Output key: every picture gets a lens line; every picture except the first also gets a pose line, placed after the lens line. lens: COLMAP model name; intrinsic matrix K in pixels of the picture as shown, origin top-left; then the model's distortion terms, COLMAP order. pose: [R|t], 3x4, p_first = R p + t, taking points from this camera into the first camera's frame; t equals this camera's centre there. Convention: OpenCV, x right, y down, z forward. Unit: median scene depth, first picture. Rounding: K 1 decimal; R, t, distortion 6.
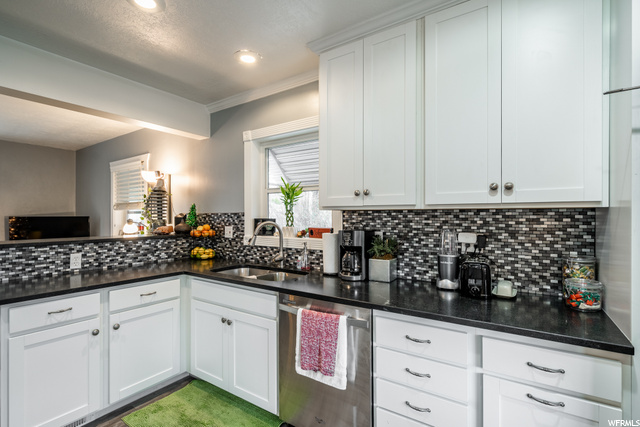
lens RADIAL K [[300.6, 0, 319.7], [0, 300.6, 217.9], [0, 0, 1]] dist [-0.005288, -0.000900]
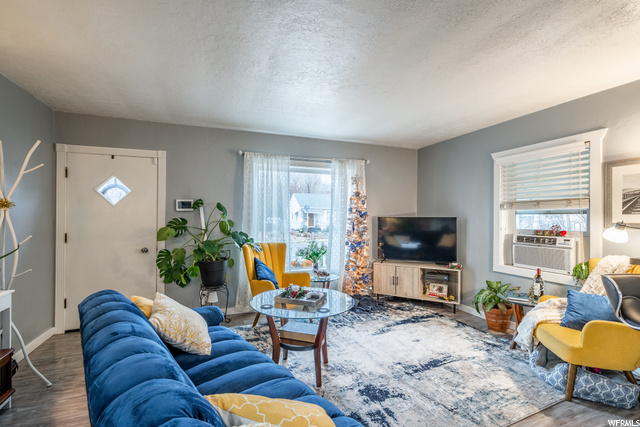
lens RADIAL K [[300.6, 0, 316.2], [0, 300.6, 215.7], [0, 0, 1]] dist [-0.005288, -0.000900]
pose [[0.802165, -0.001267, -0.597101, -0.591903], [-0.002516, 0.999982, -0.005503, -0.003856], [0.597097, 0.005916, 0.802147, 0.028833]]
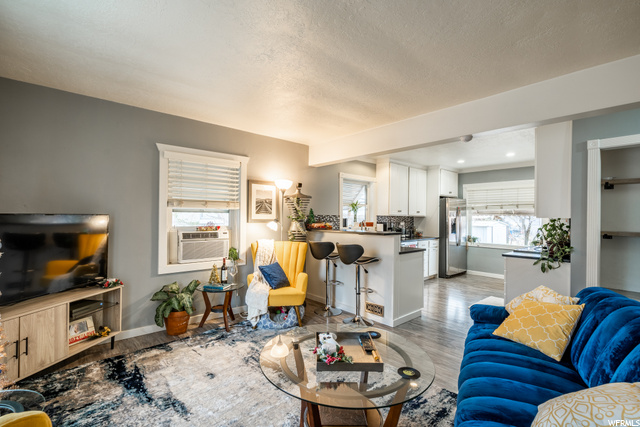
lens RADIAL K [[300.6, 0, 316.7], [0, 300.6, 216.4], [0, 0, 1]] dist [-0.005288, -0.000900]
pose [[0.248231, 0.002427, 0.968698, -1.314330], [-0.011136, 0.999938, 0.000348, -0.005932], [-0.968637, -0.010874, 0.248242, 0.423054]]
